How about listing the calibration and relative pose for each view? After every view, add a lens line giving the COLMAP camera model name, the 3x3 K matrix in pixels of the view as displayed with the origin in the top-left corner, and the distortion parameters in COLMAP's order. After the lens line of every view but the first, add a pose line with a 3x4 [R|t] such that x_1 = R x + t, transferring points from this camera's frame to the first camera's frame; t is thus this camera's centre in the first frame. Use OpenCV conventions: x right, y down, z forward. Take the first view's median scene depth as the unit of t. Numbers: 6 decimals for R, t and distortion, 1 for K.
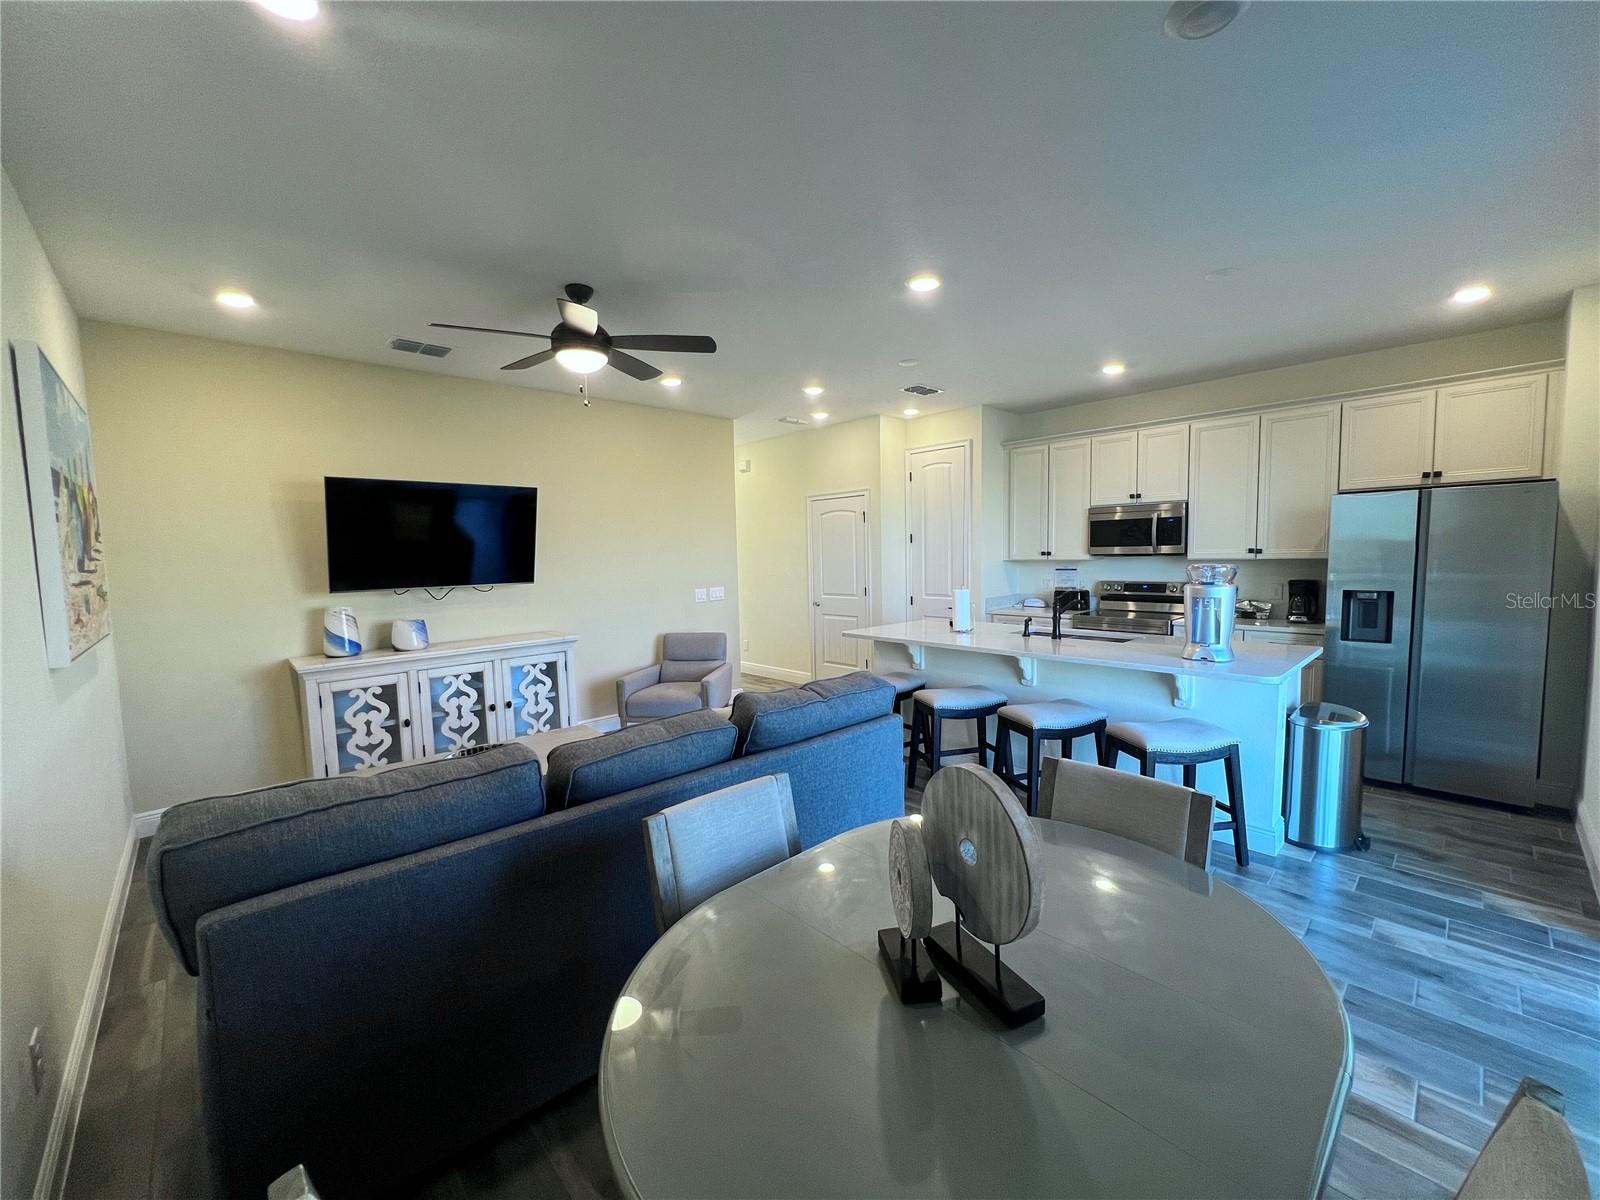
lens RADIAL K [[642.8, 0, 801.8], [0, 642.8, 603.6], [0, 0, 1]] dist [0.001132, -0.000417]
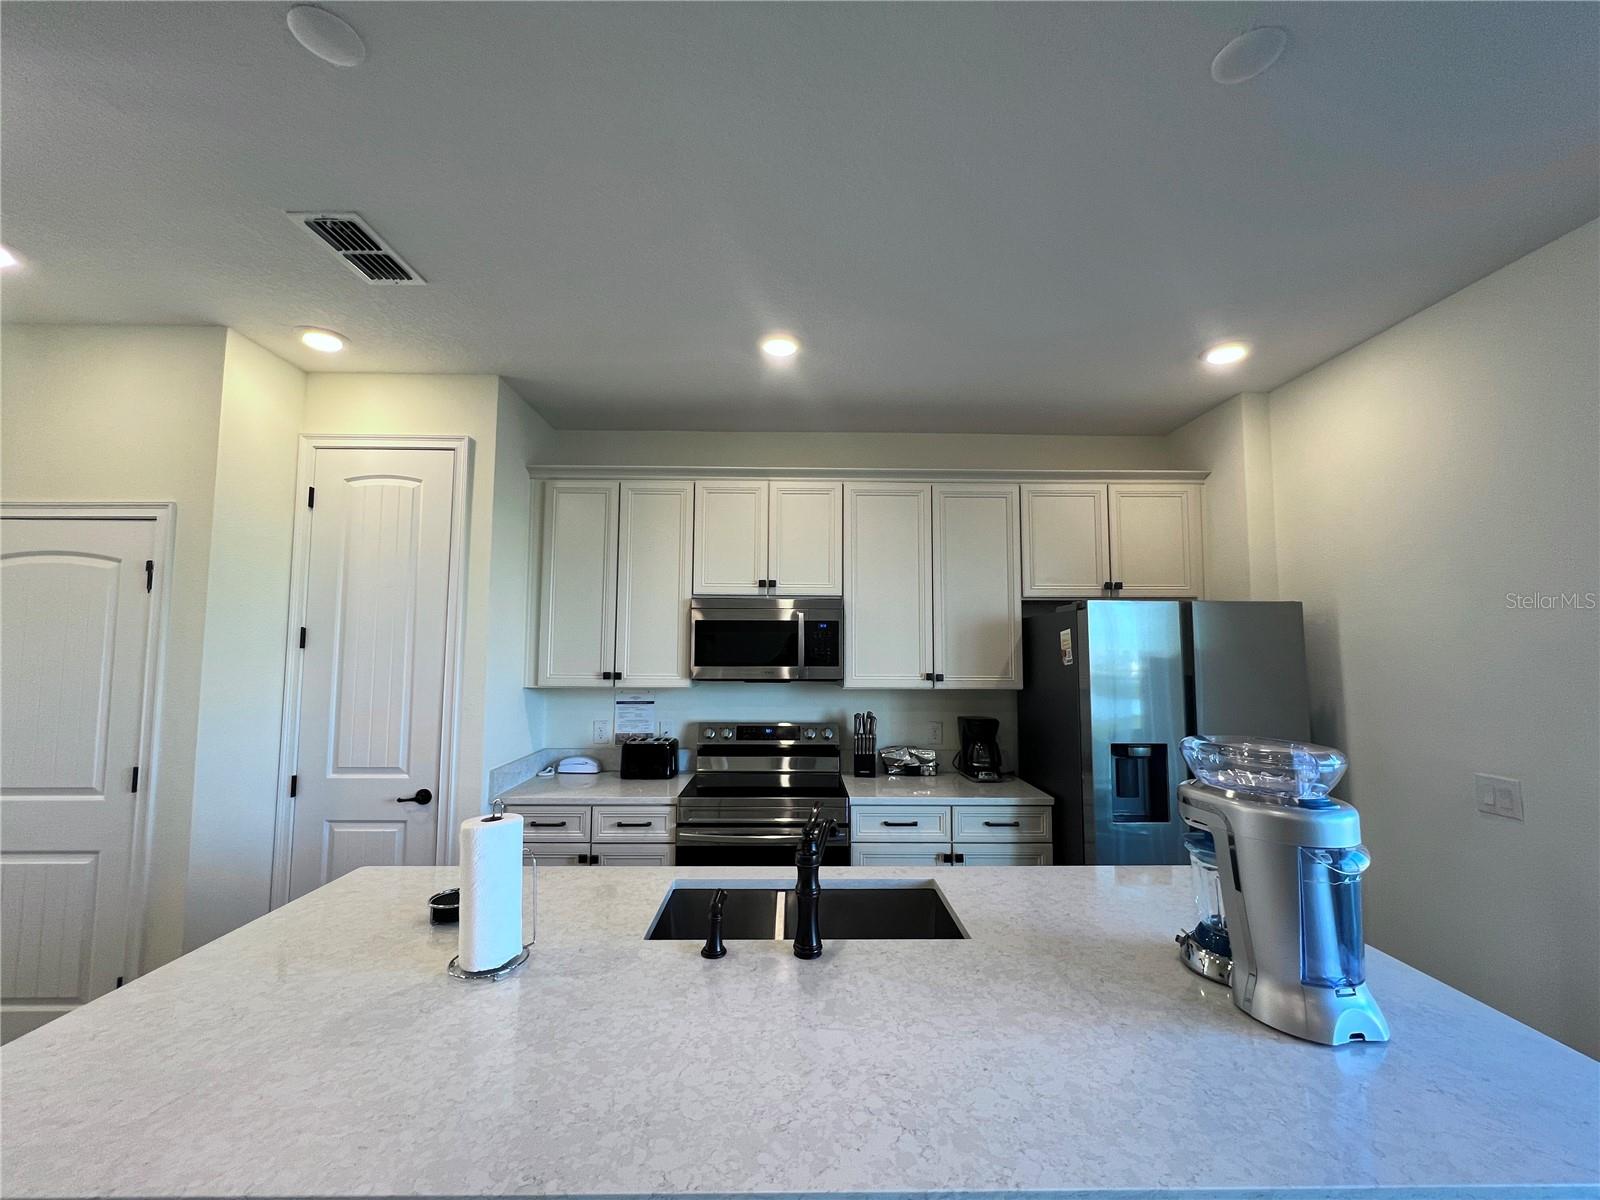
lens RADIAL K [[642.8, 0, 807.1], [0, 642.8, 604.9], [0, 0, 1]] dist [0.001132, -0.000417]
pose [[0.672492, 0.076699, 0.736119, 0.091805], [0.041163, 0.989200, -0.140674, -0.056823], [-0.738958, 0.124903, 0.662072, 0.539606]]
